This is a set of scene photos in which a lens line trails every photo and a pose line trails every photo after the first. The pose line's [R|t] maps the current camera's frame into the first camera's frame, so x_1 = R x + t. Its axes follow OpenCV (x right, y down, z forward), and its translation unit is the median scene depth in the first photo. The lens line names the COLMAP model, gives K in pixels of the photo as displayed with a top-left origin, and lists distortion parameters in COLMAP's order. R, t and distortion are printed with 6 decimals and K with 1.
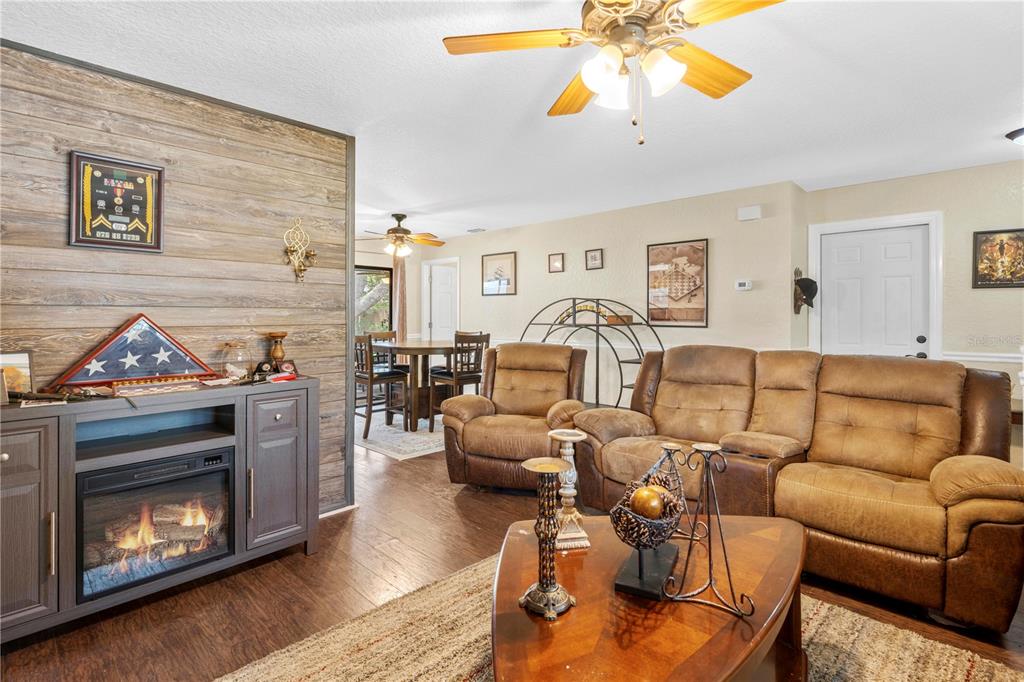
lens RADIAL K [[486.3, 0, 512.0], [0, 486.3, 324.3], [0, 0, 1]] dist [-0.004225, 0.000164]
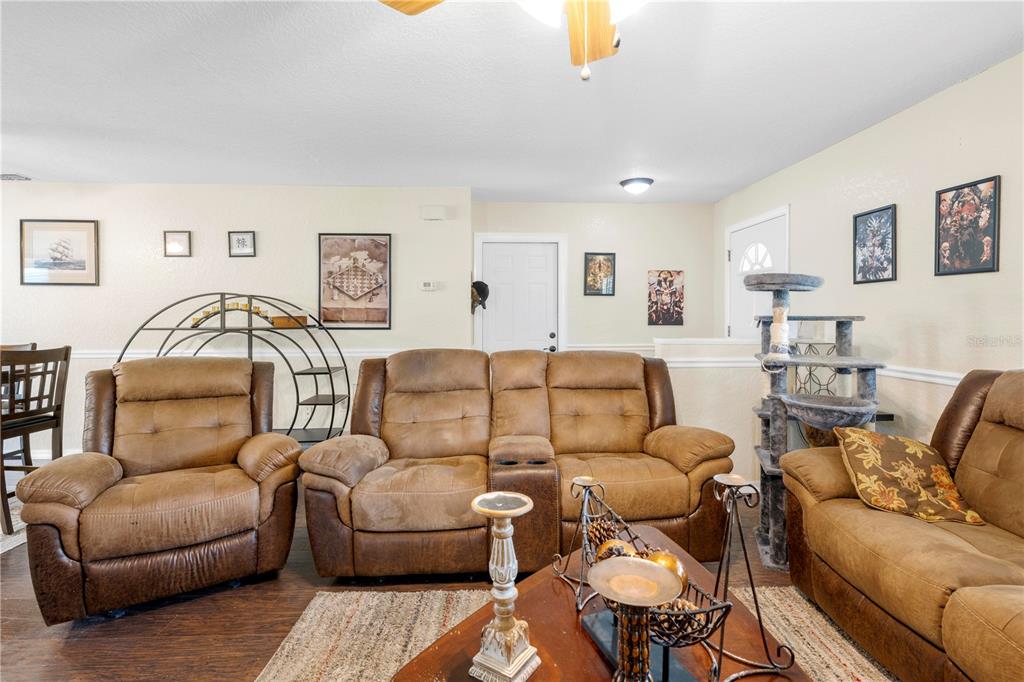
lens RADIAL K [[486.3, 0, 512.0], [0, 486.3, 324.3], [0, 0, 1]] dist [-0.004225, 0.000164]
pose [[0.693262, -0.012823, 0.720571, -0.142319], [0.014114, 0.999892, 0.004215, -0.004220], [-0.720547, 0.007247, 0.693368, 0.237498]]
